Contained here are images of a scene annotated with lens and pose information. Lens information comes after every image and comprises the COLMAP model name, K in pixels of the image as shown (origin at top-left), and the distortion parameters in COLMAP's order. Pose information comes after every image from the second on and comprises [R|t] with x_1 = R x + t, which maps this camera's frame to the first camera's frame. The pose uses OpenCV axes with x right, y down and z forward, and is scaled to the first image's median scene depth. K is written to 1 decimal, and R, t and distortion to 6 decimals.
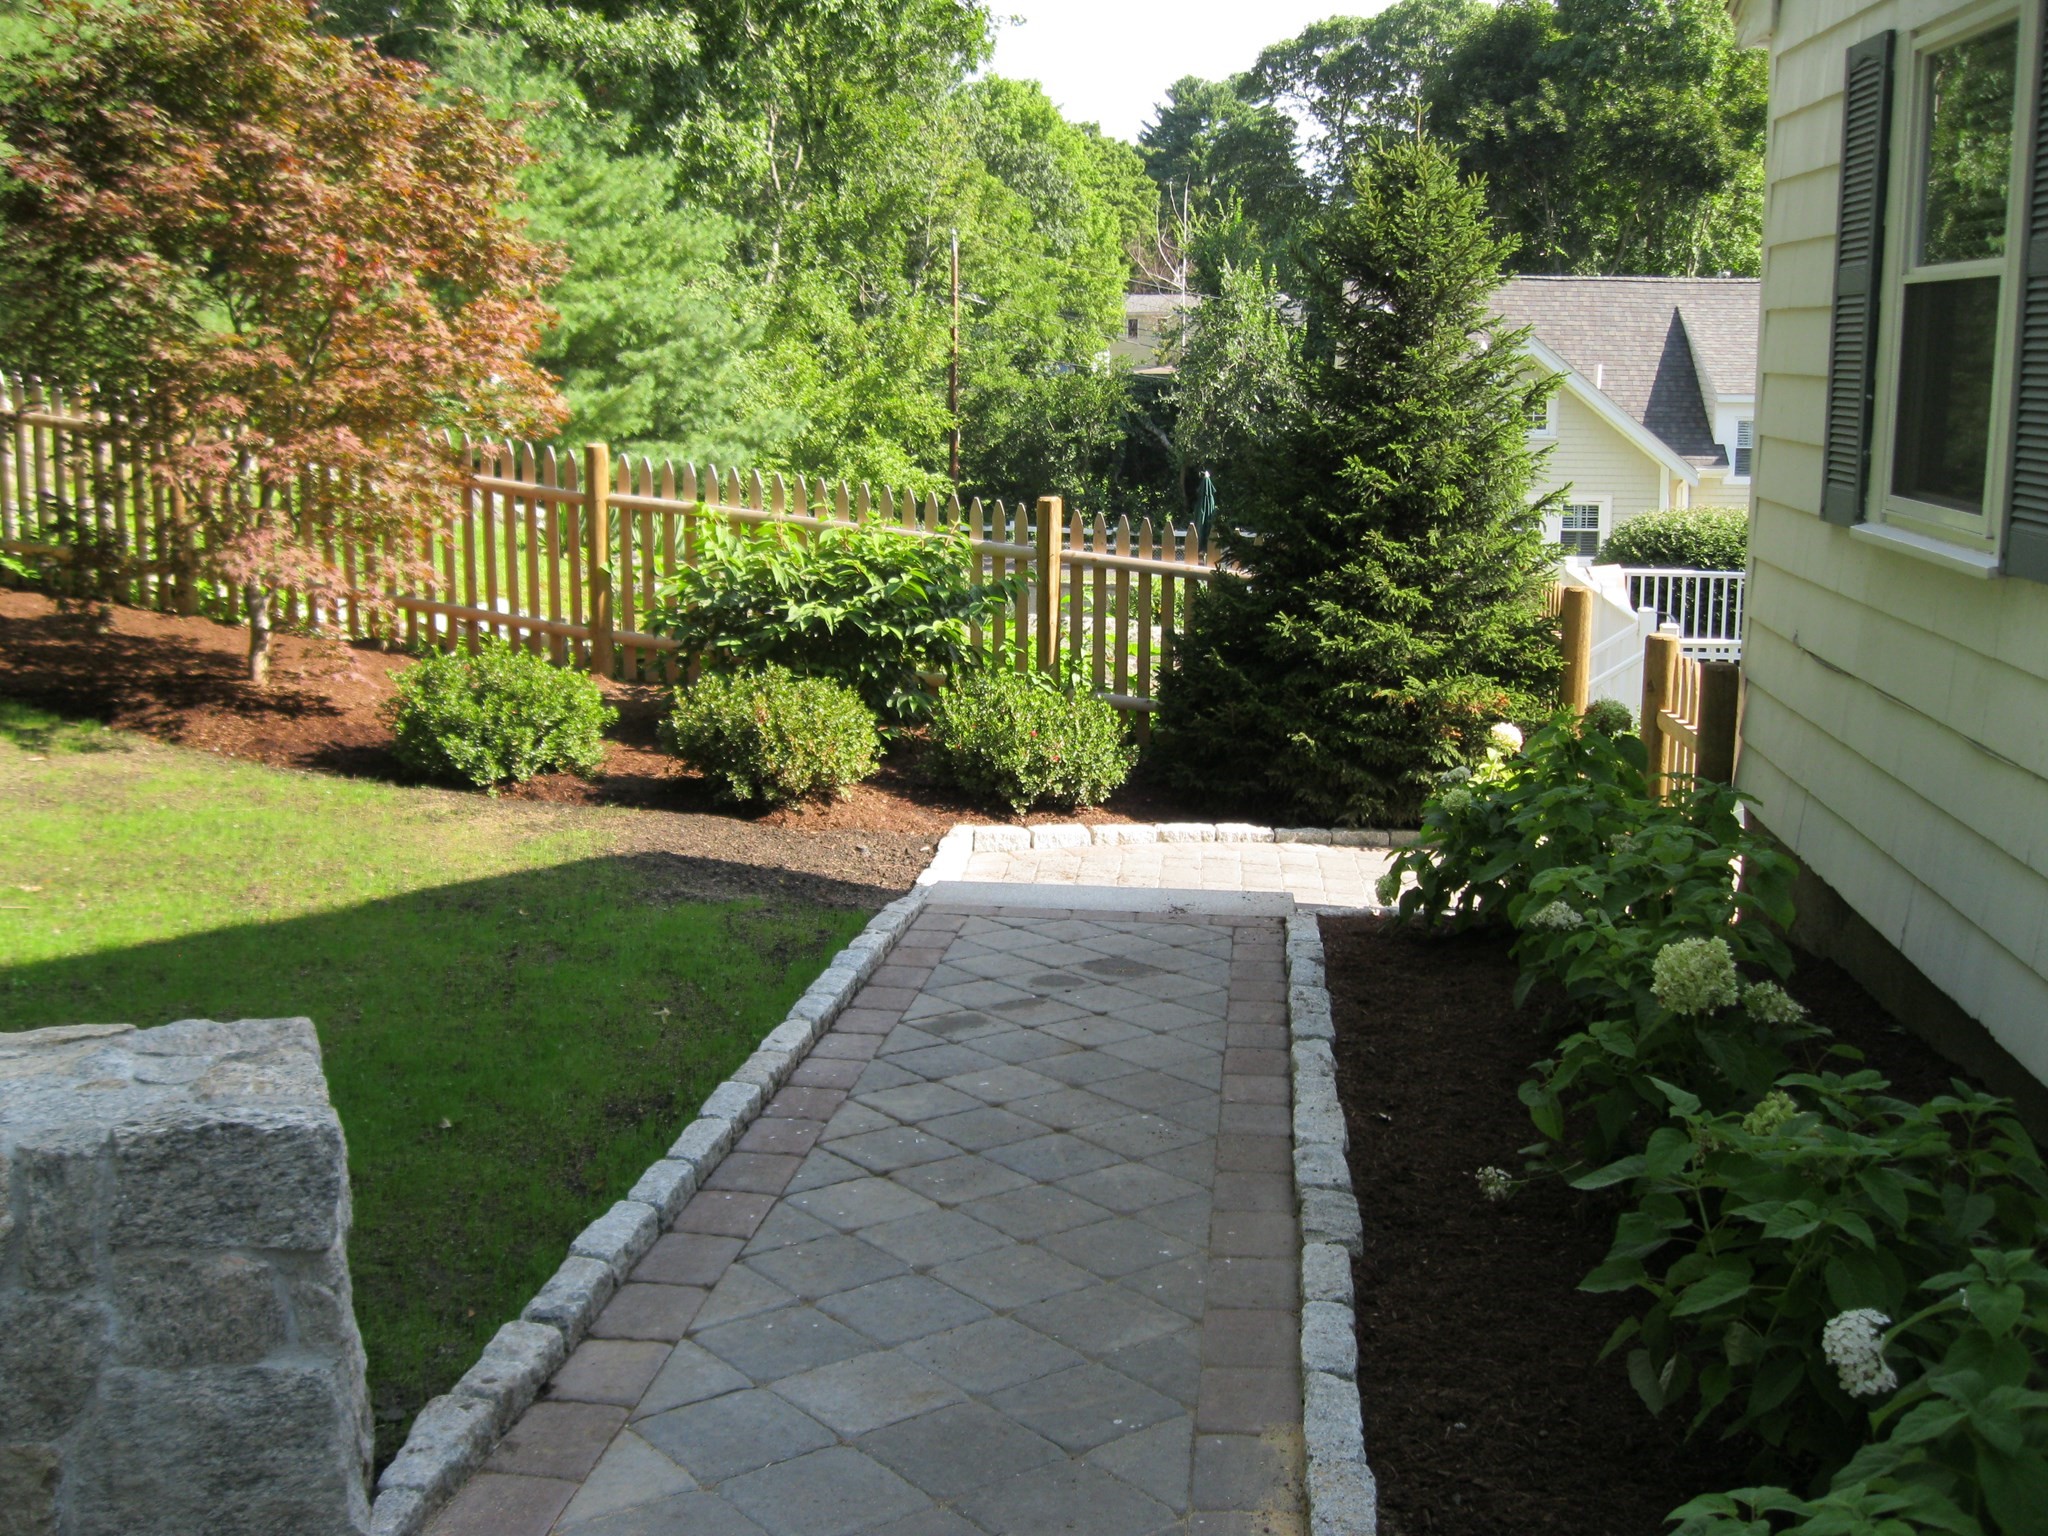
lens RADIAL K [[2078.5, 0, 1014.9], [0, 2078.5, 750.3], [0, 0, 1]] dist [-0.136777, 0.065713]
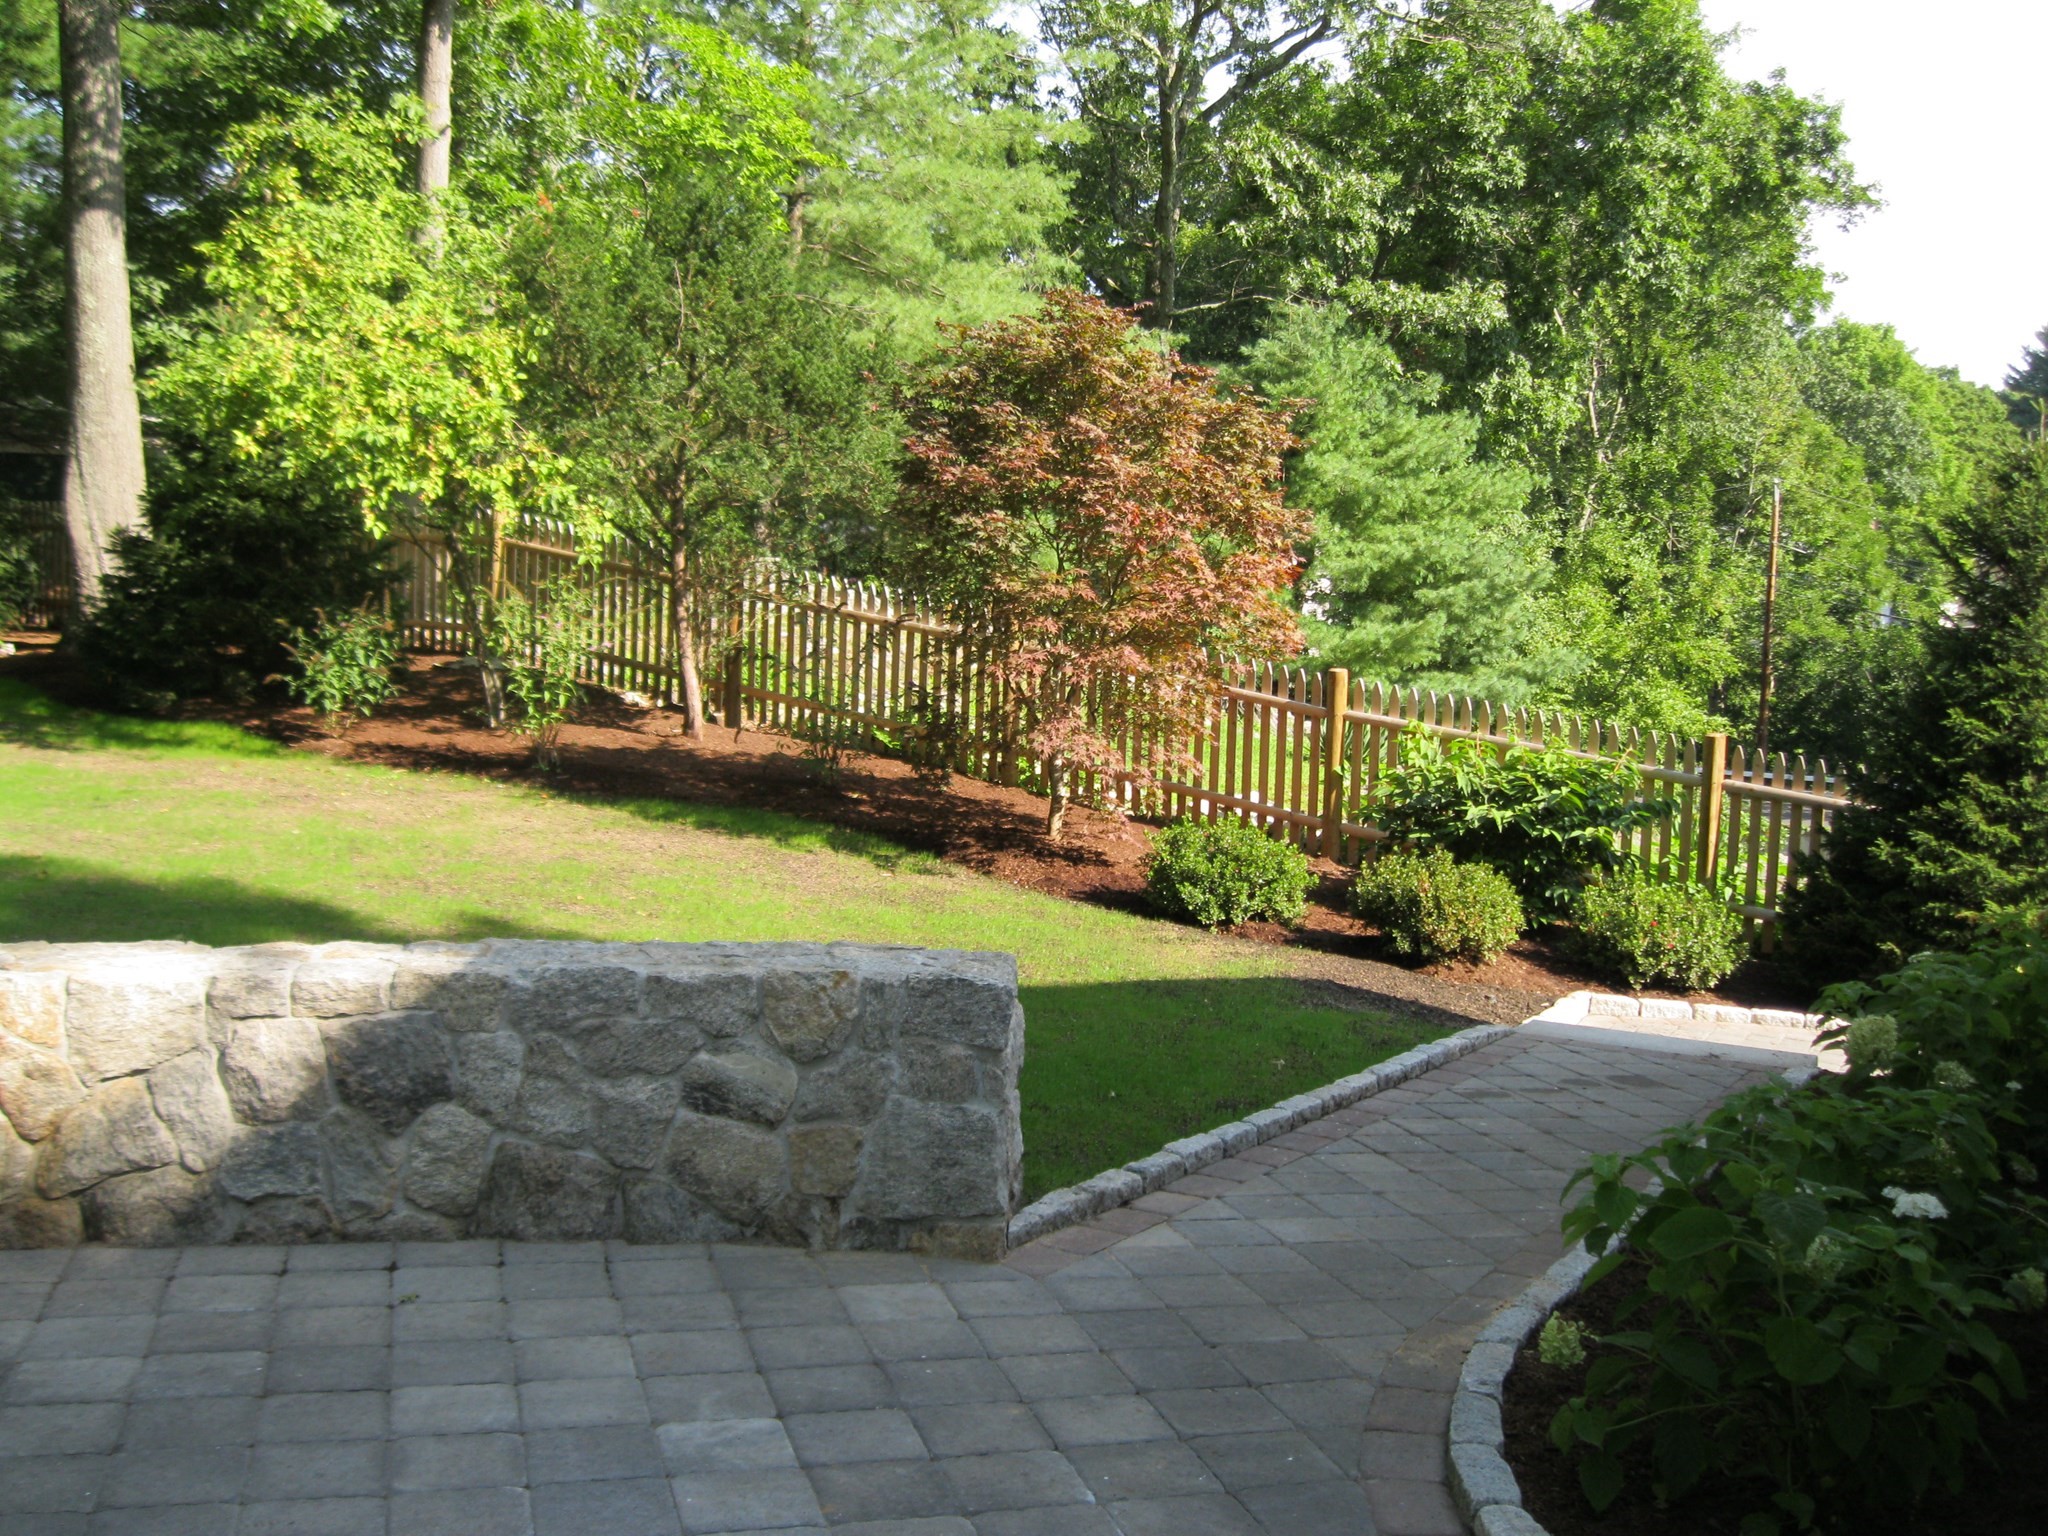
lens RADIAL K [[2078.5, 0, 1014.9], [0, 2078.5, 750.3], [0, 0, 1]] dist [-0.136777, 0.065713]
pose [[0.921514, 0.056784, -0.384171, 0.112579], [-0.098859, 0.990963, -0.090659, 0.034800], [0.375551, 0.121522, 0.918800, -0.231410]]
